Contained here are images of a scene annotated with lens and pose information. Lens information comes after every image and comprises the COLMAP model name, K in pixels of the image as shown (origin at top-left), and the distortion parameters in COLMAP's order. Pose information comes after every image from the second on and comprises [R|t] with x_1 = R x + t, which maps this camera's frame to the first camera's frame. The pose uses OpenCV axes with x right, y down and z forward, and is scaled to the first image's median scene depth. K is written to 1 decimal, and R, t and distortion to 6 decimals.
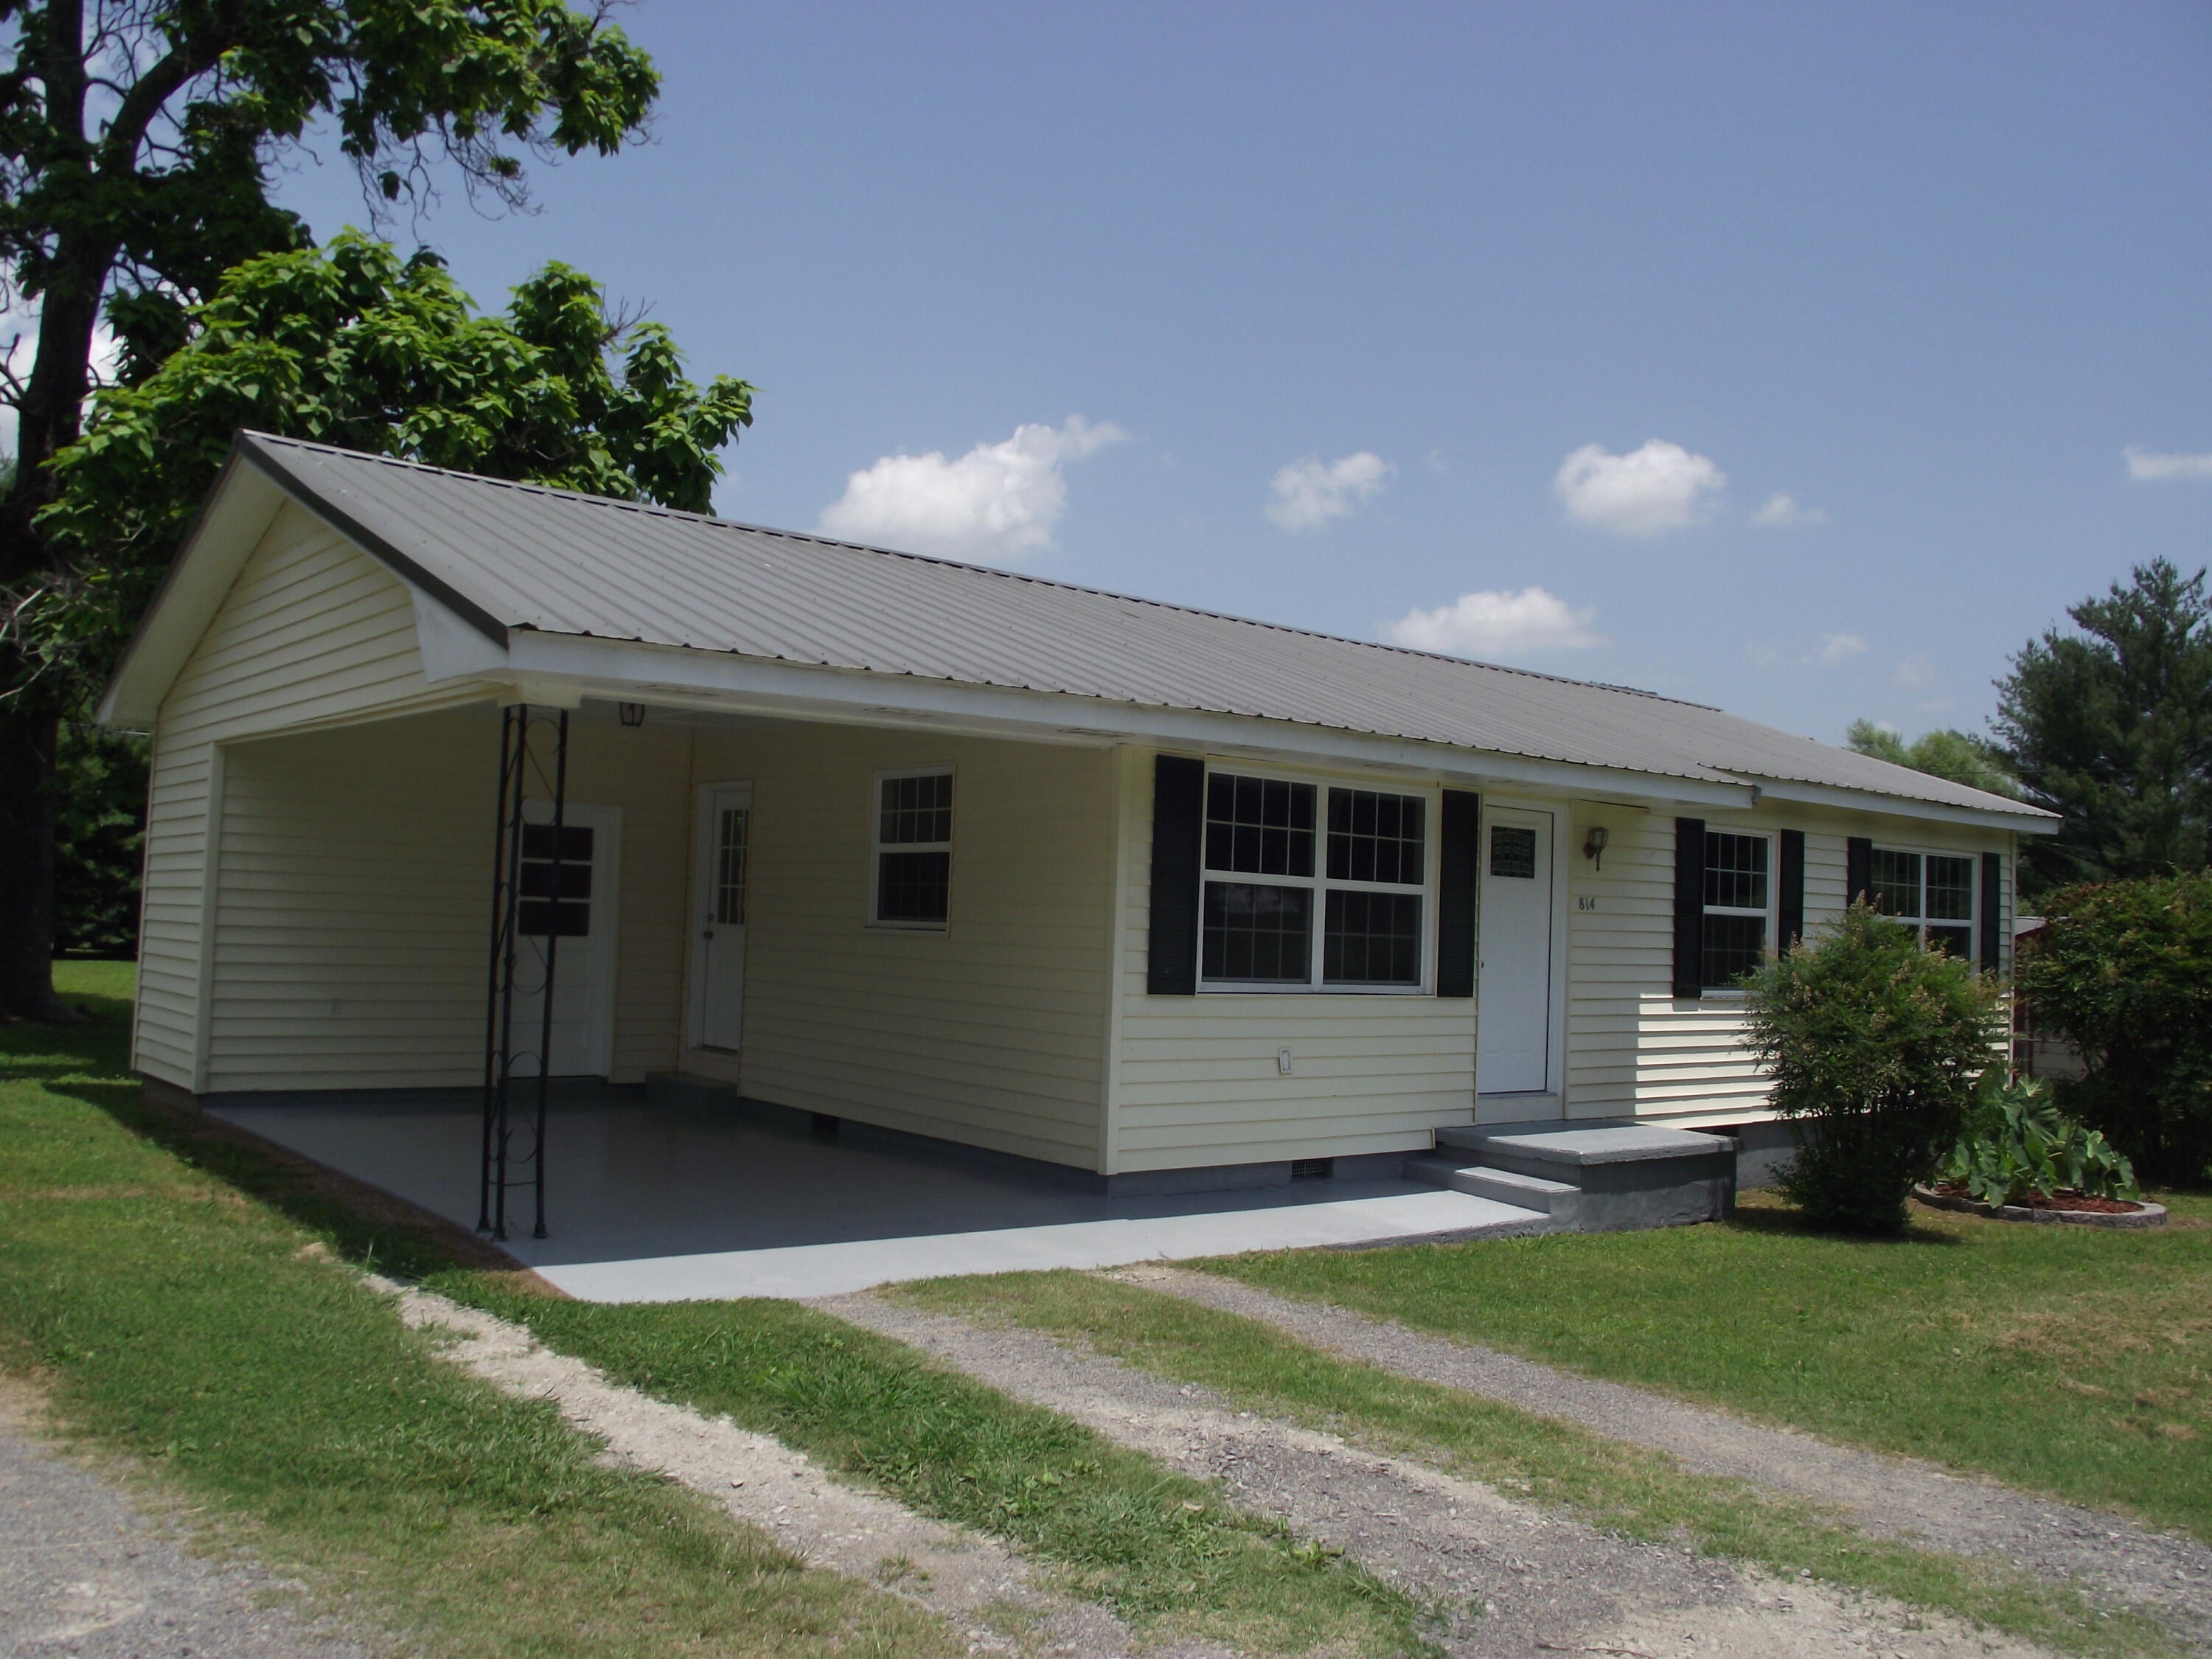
lens RADIAL K [[1825.7, 0, 1106.0], [0, 1825.7, 829.5], [0, 0, 1]] dist [-0.071934, 0.046592]
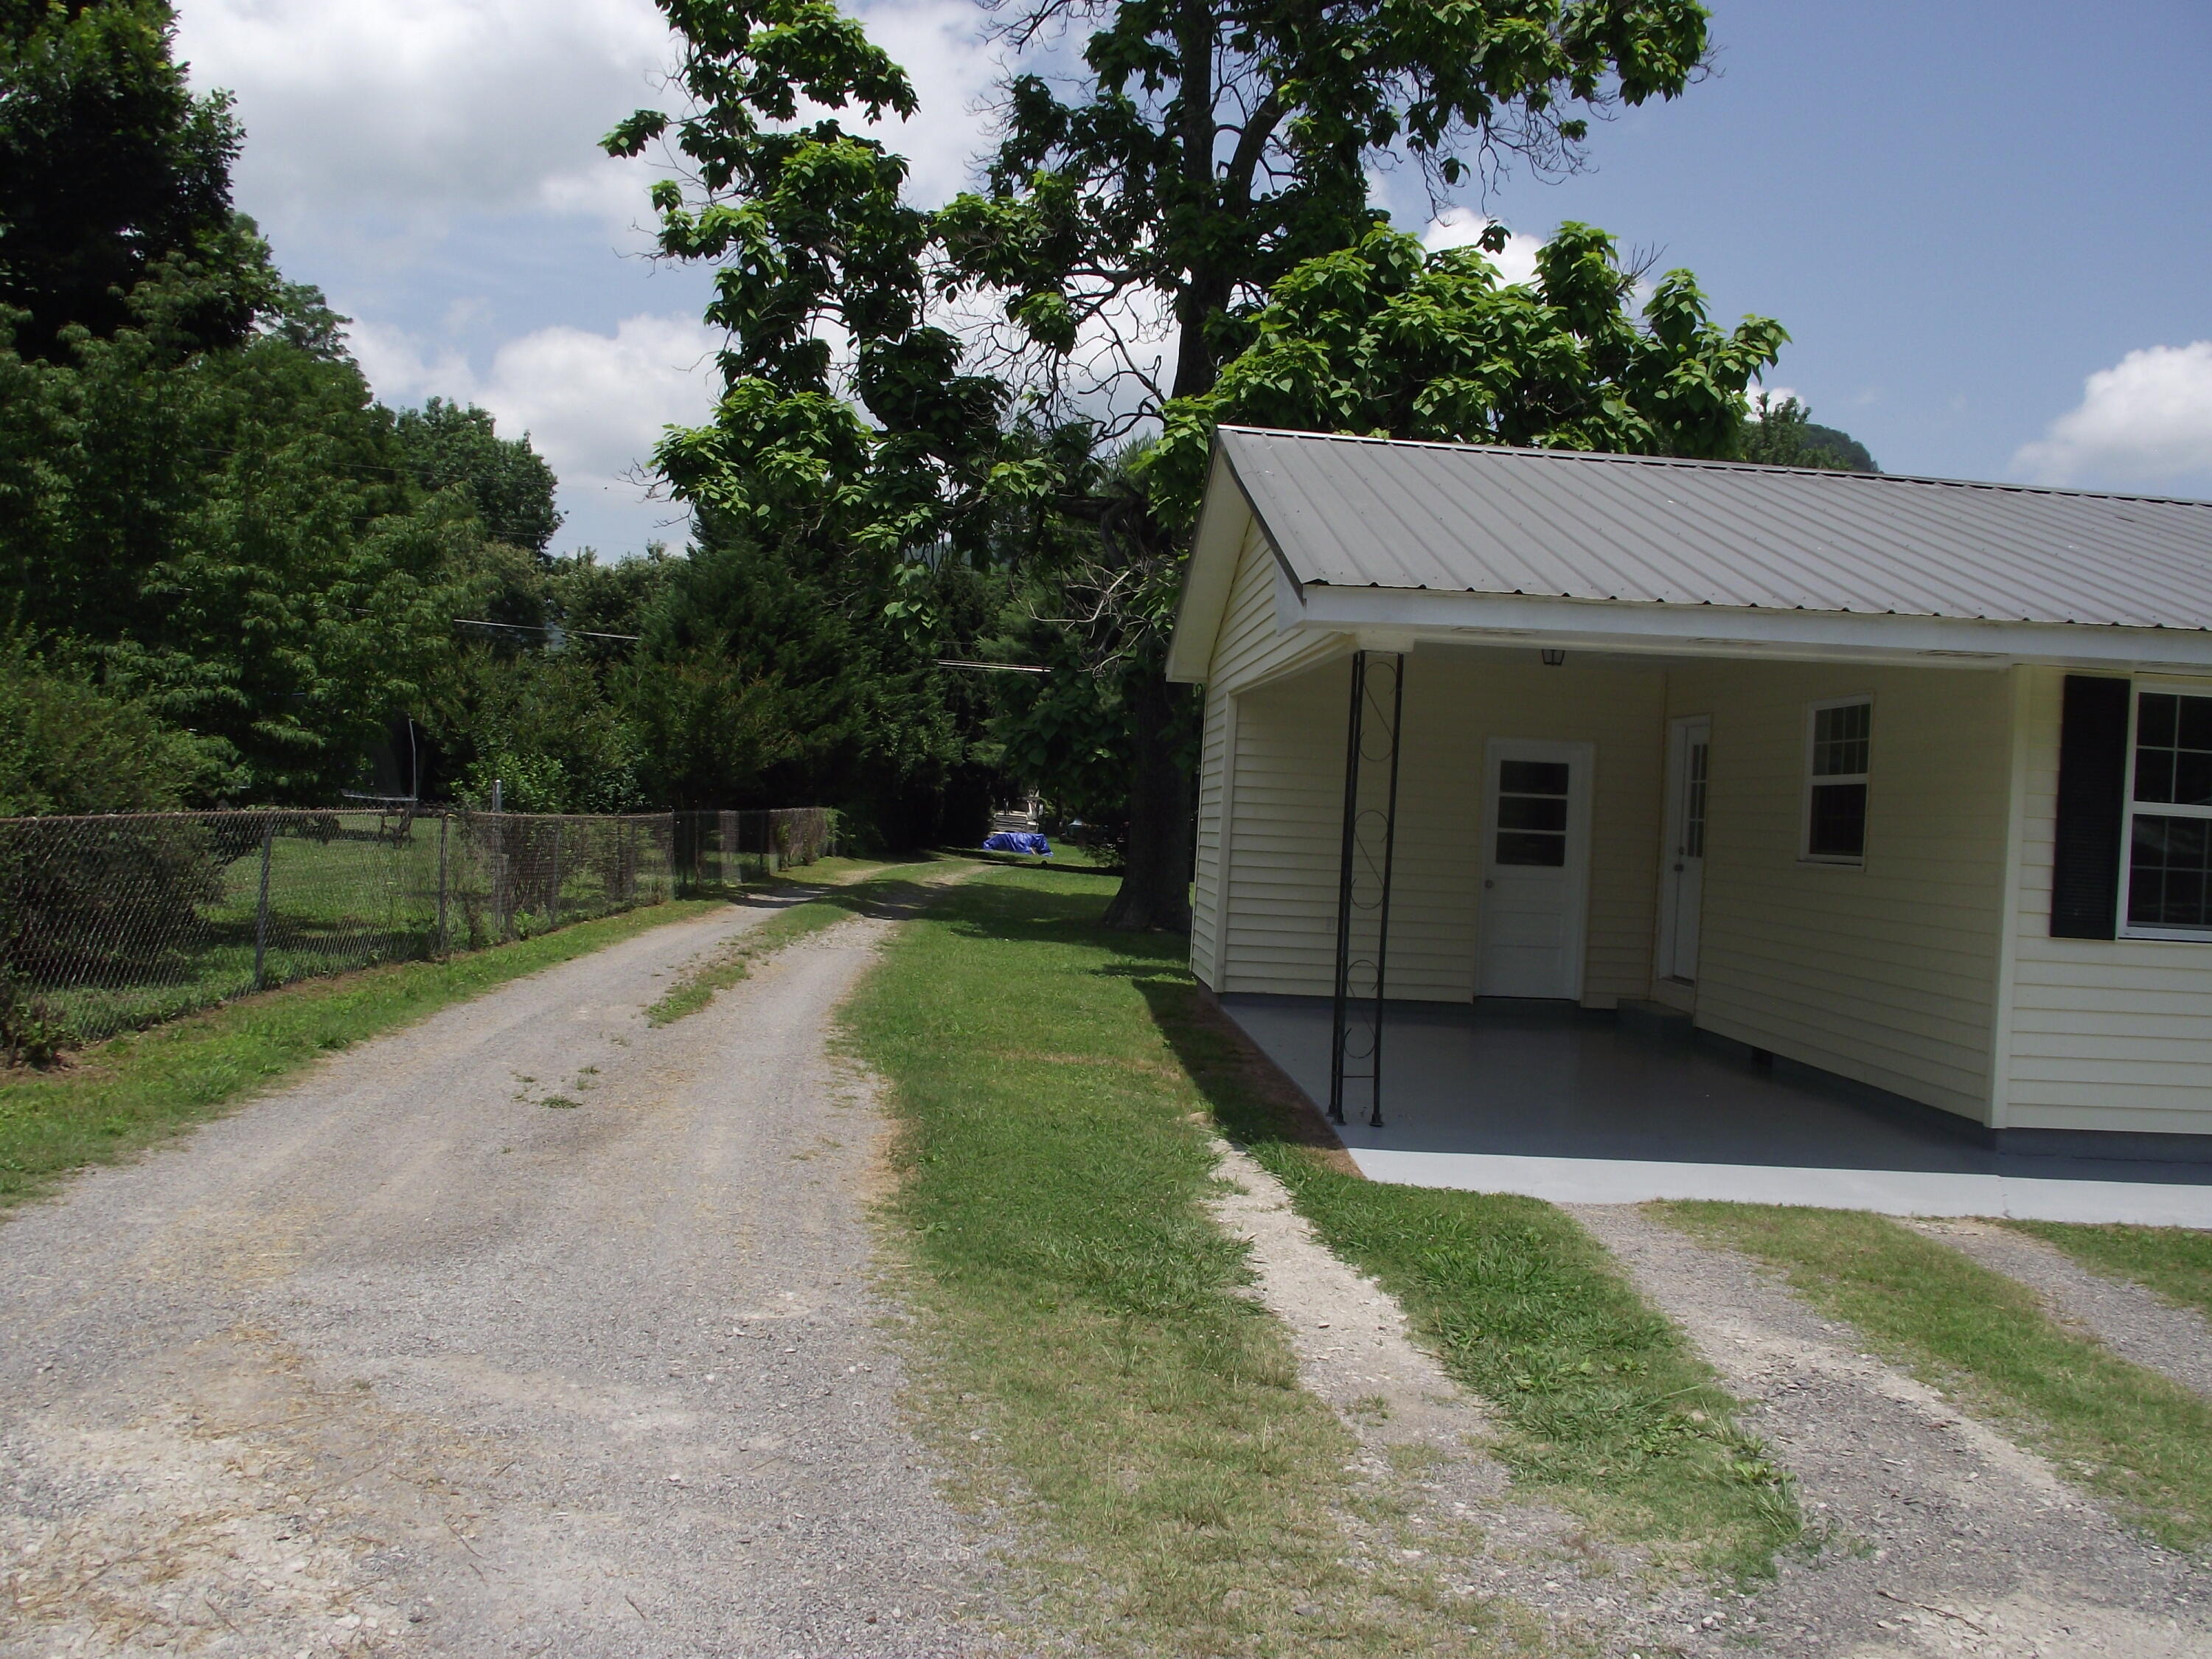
lens RADIAL K [[1844.4, 0, 1175.6], [0, 1844.4, 825.1], [0, 0, 1]] dist [-0.074389, 0.051344]
pose [[0.812861, 0.008459, -0.582396, 0.167167], [0.008158, 0.999631, 0.025906, 0.005774], [0.582400, -0.025809, 0.812492, 0.002588]]
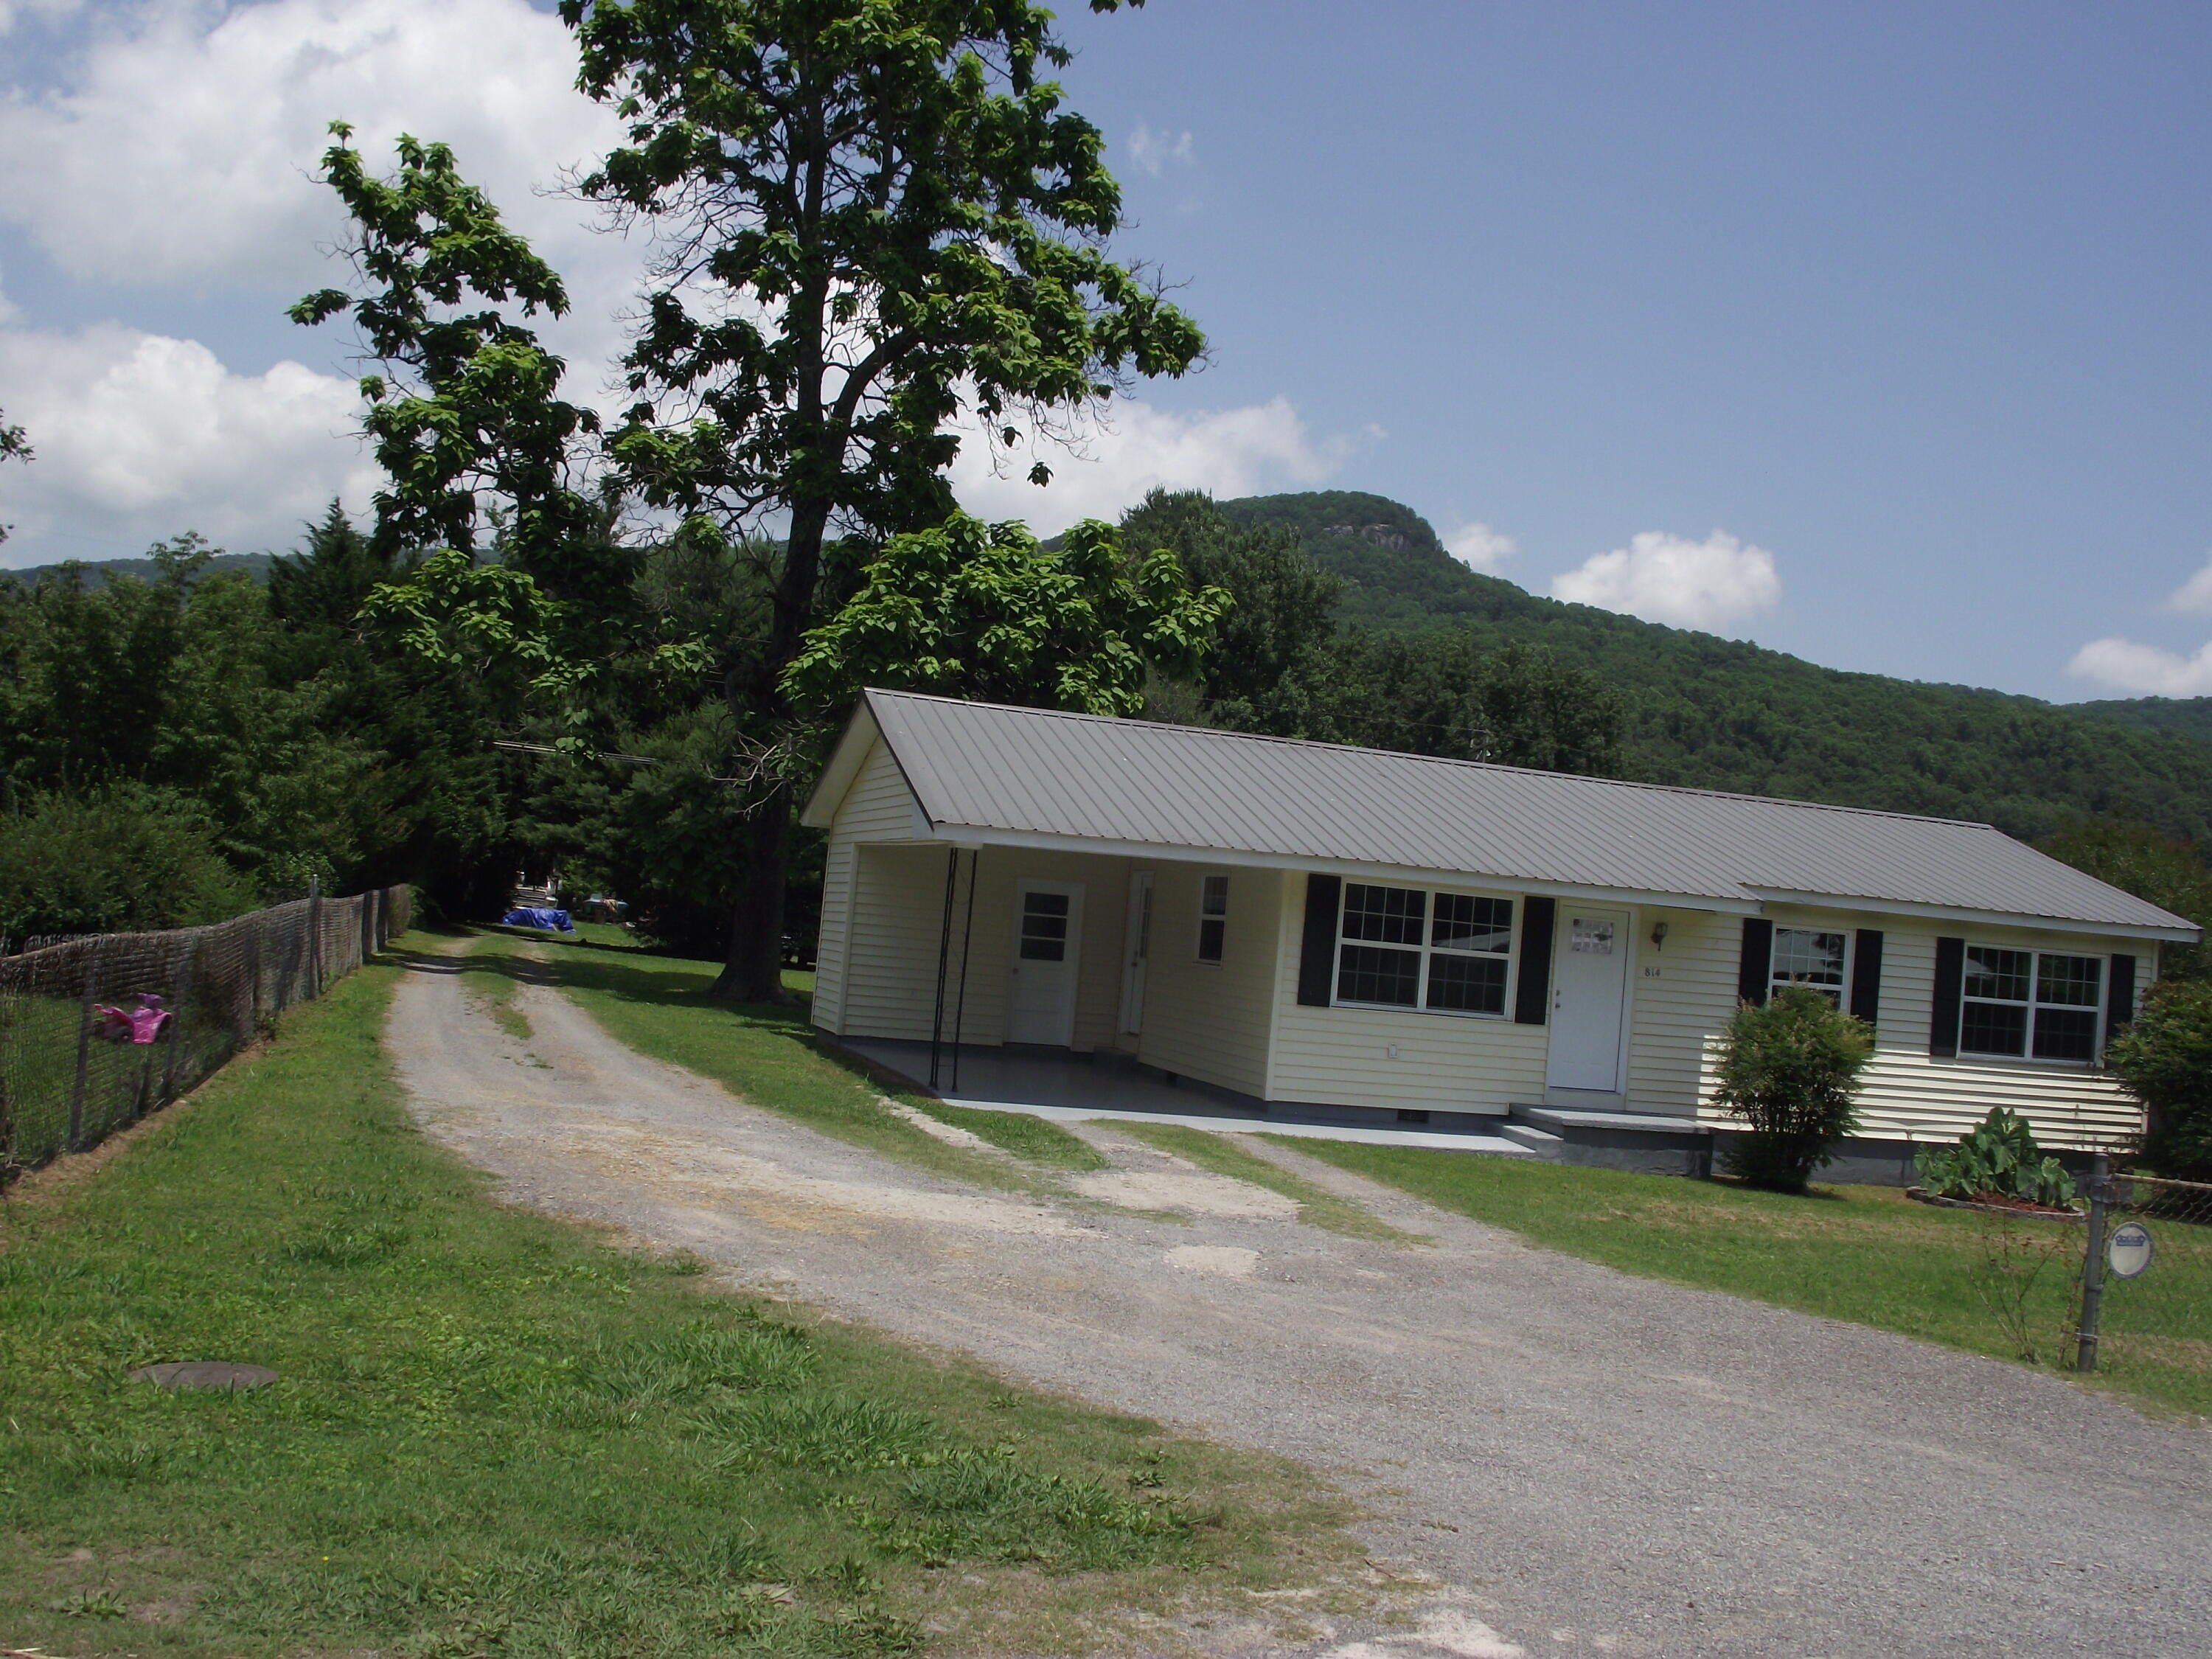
lens RADIAL K [[2242.3, 0, 1262.9], [0, 2242.3, 825.9], [0, 0, 1]] dist [-0.015731, 0.009941]
pose [[0.941616, 0.030822, -0.335275, 0.623485], [-0.037102, 0.999235, -0.012339, -0.050058], [0.334638, 0.024058, 0.942040, -0.951890]]
